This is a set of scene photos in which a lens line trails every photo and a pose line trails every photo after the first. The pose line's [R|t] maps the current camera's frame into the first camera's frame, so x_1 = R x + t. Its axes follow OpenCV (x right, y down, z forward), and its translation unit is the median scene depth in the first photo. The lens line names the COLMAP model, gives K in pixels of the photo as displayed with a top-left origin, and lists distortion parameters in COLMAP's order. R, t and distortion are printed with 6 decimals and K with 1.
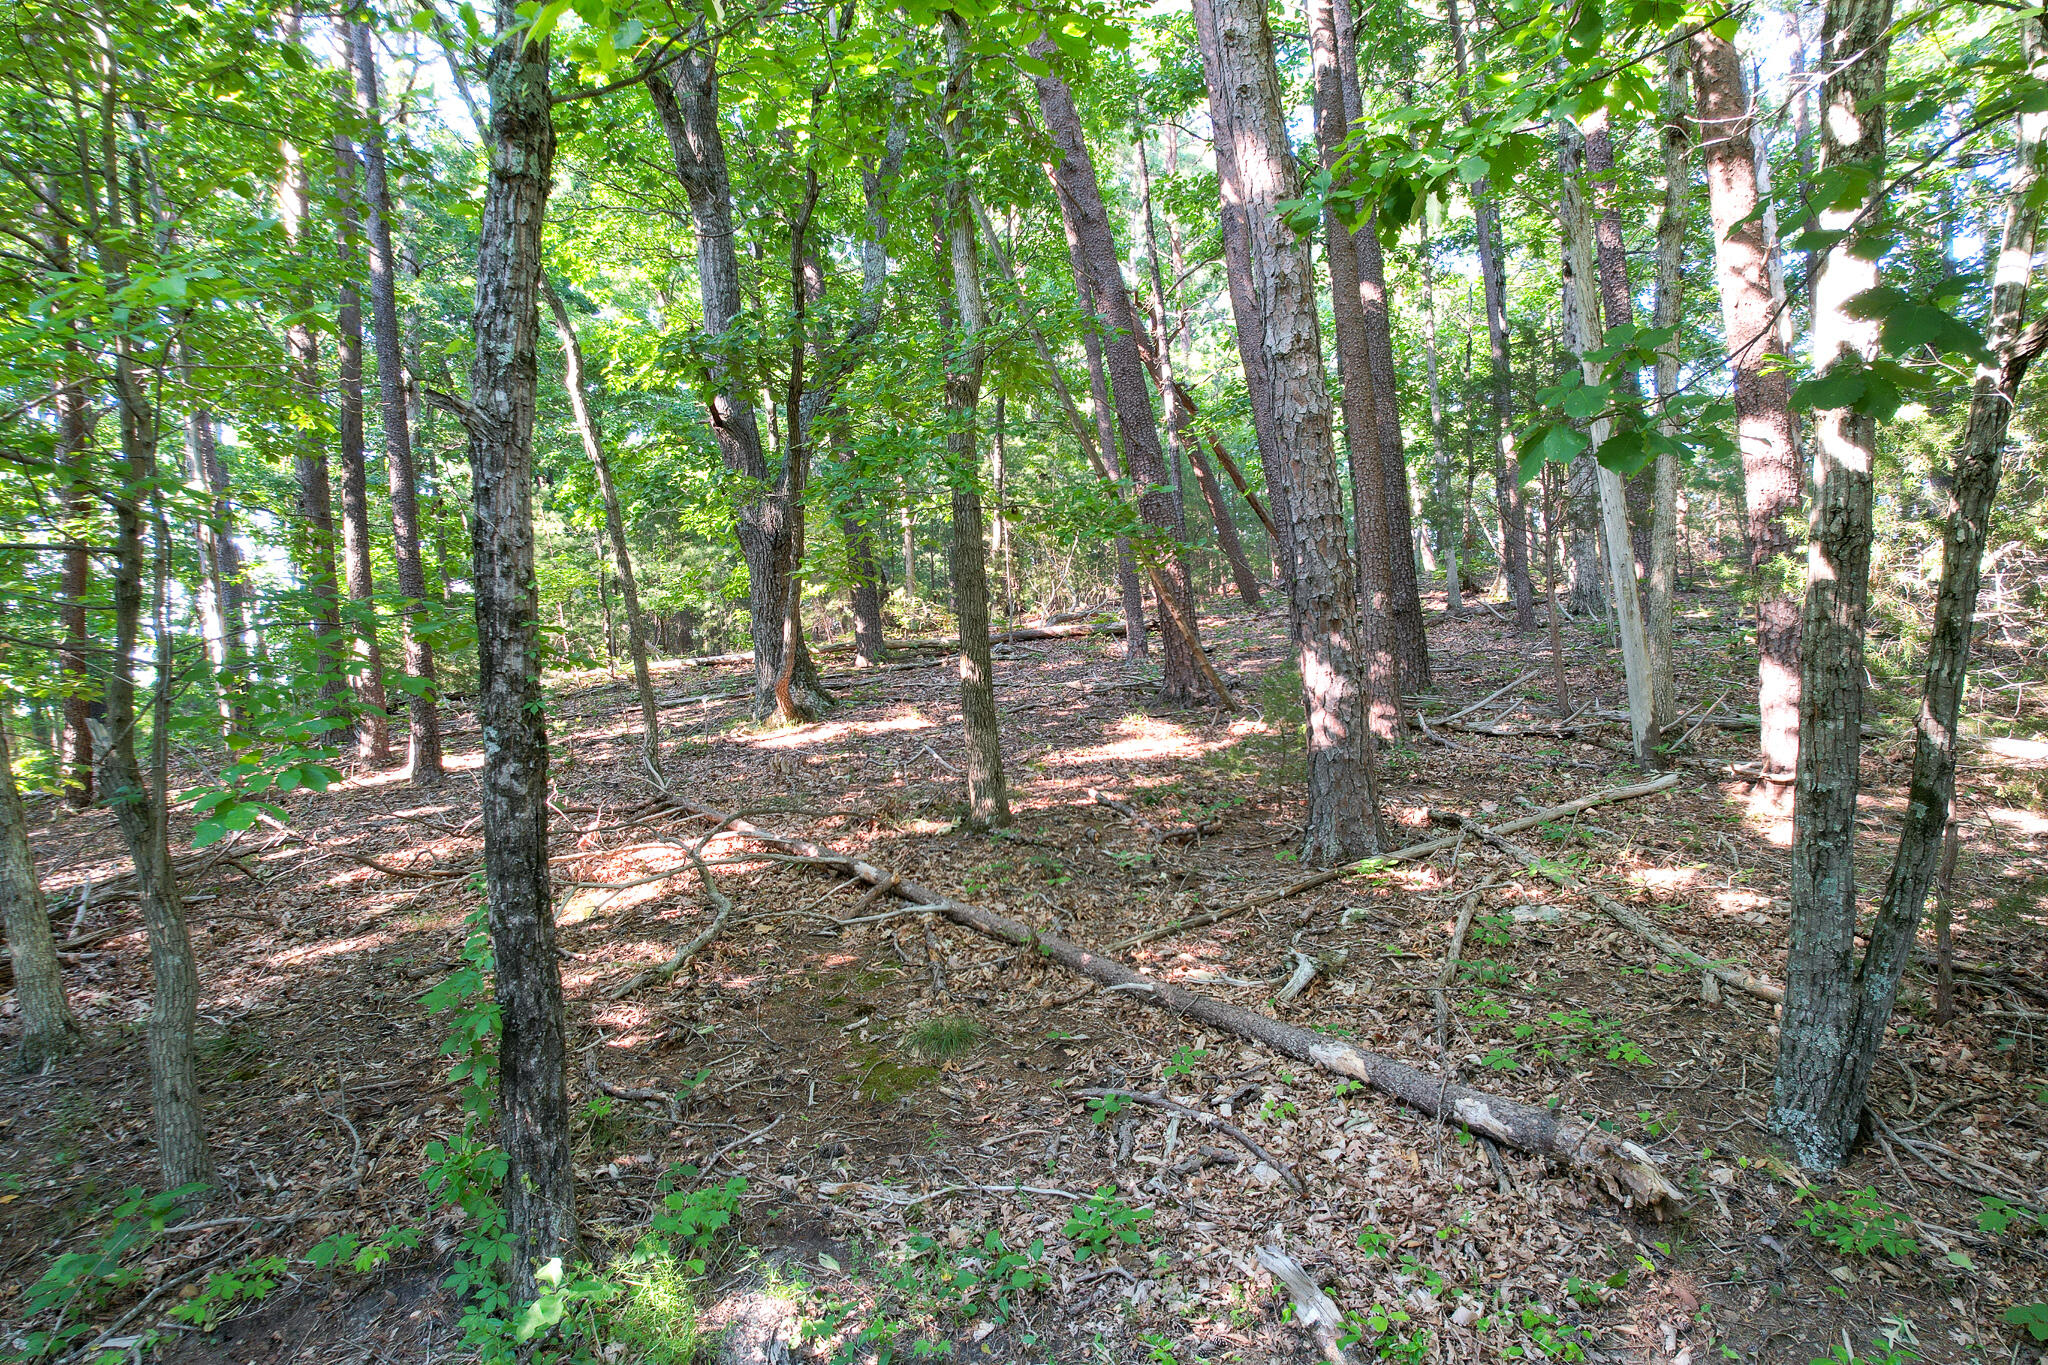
lens RADIAL K [[1310.1, 0, 1028.7], [0, 1310.1, 692.7], [0, 0, 1]] dist [-0.073746, 0.069230]
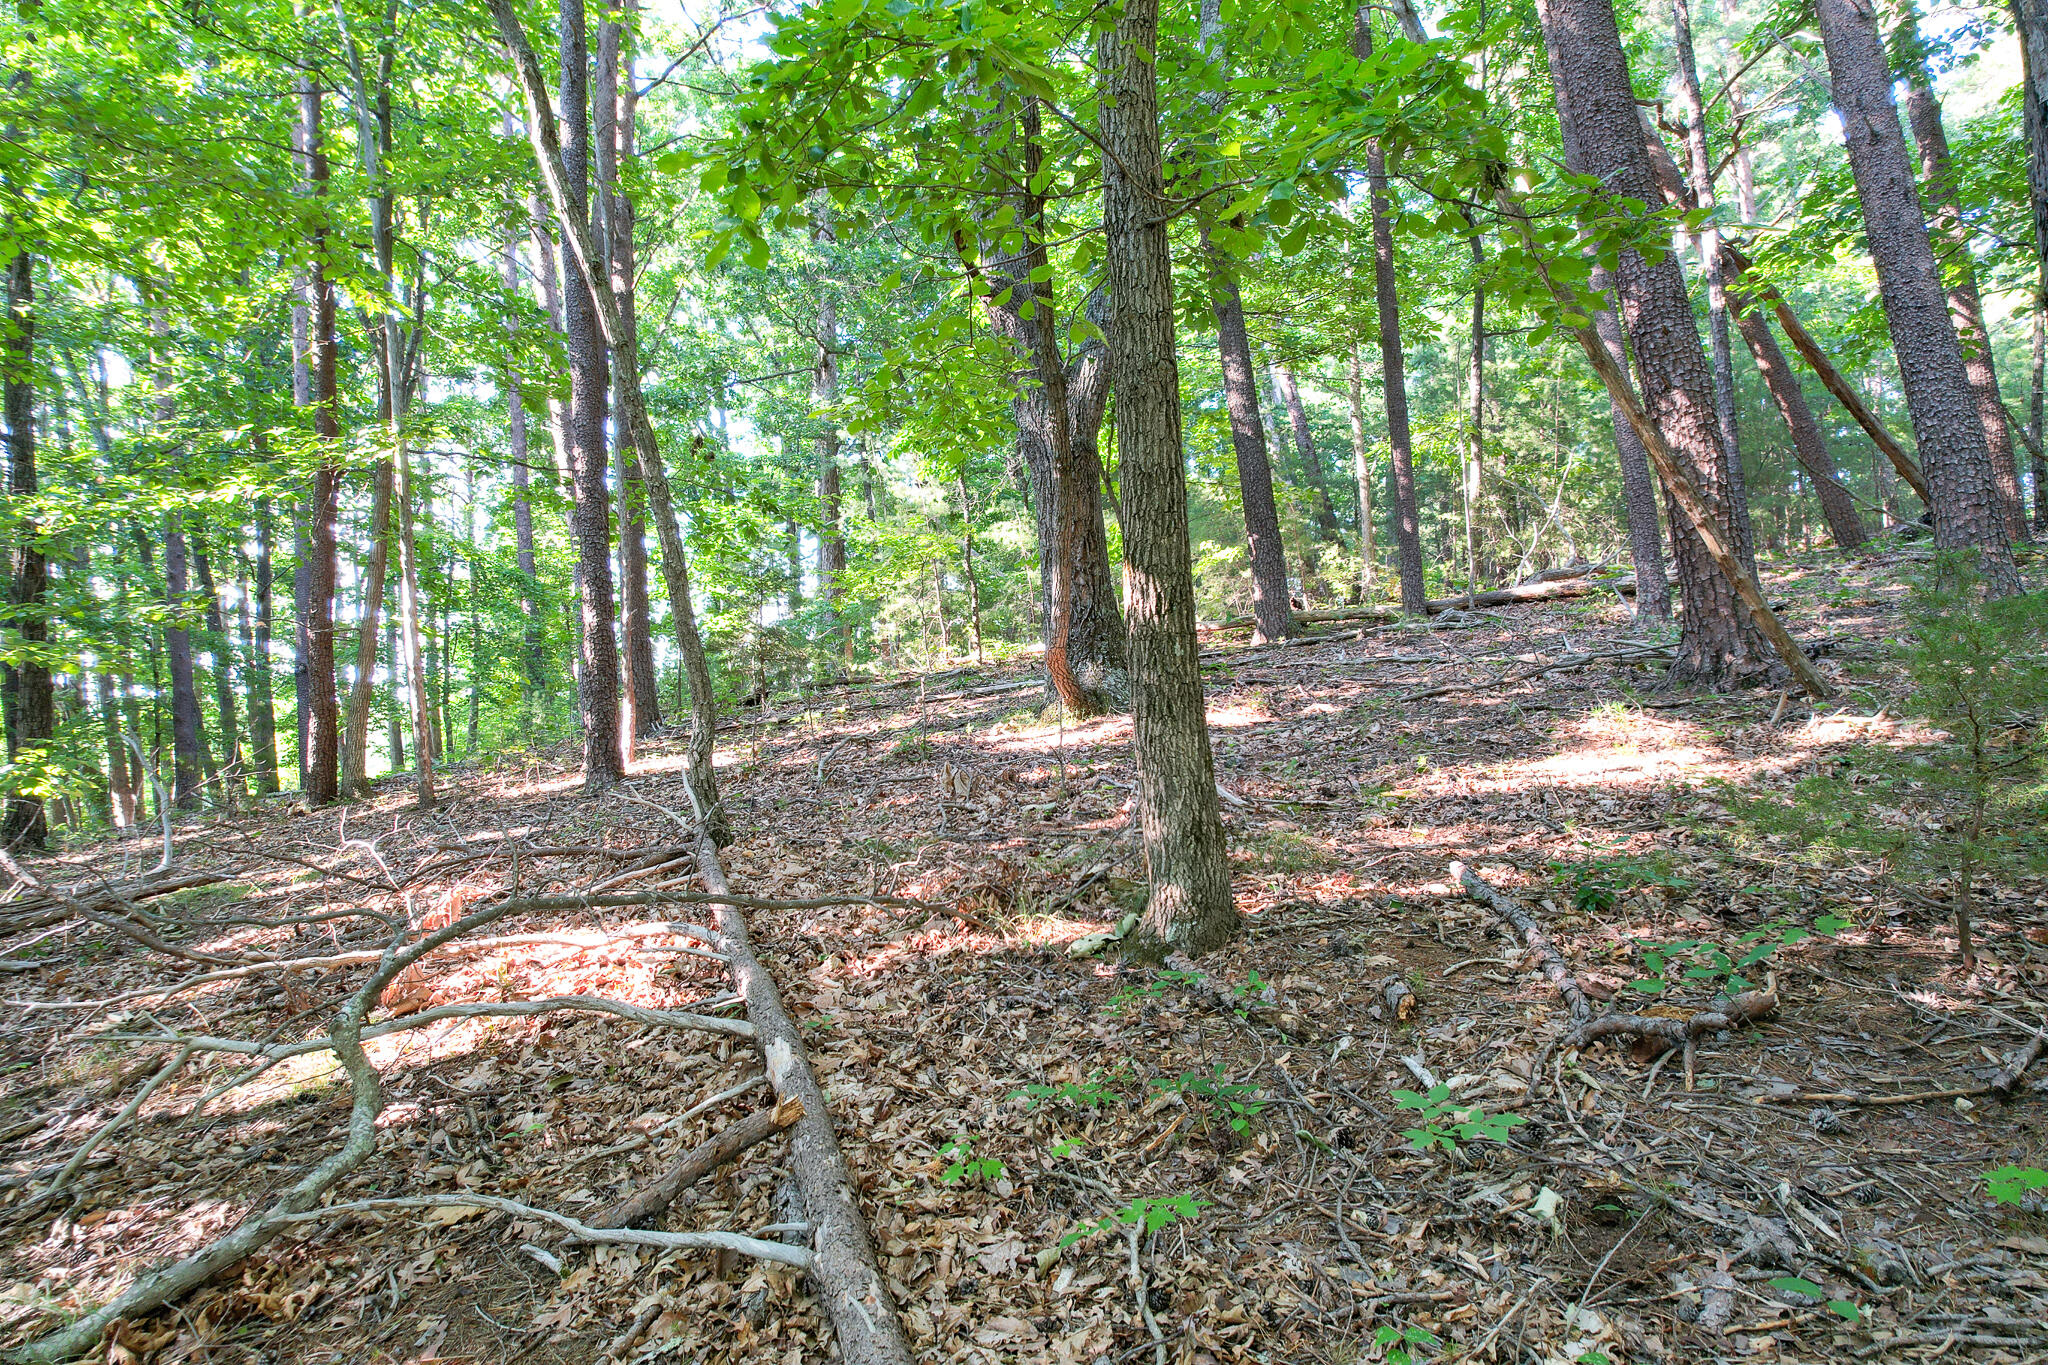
lens RADIAL K [[1310.1, 0, 1028.7], [0, 1310.1, 692.7], [0, 0, 1]] dist [-0.073746, 0.069230]
pose [[0.921820, -0.001437, -0.387616, 0.066868], [0.001397, 0.999999, -0.000384, 0.012730], [0.387616, -0.000187, 0.921821, 0.417510]]
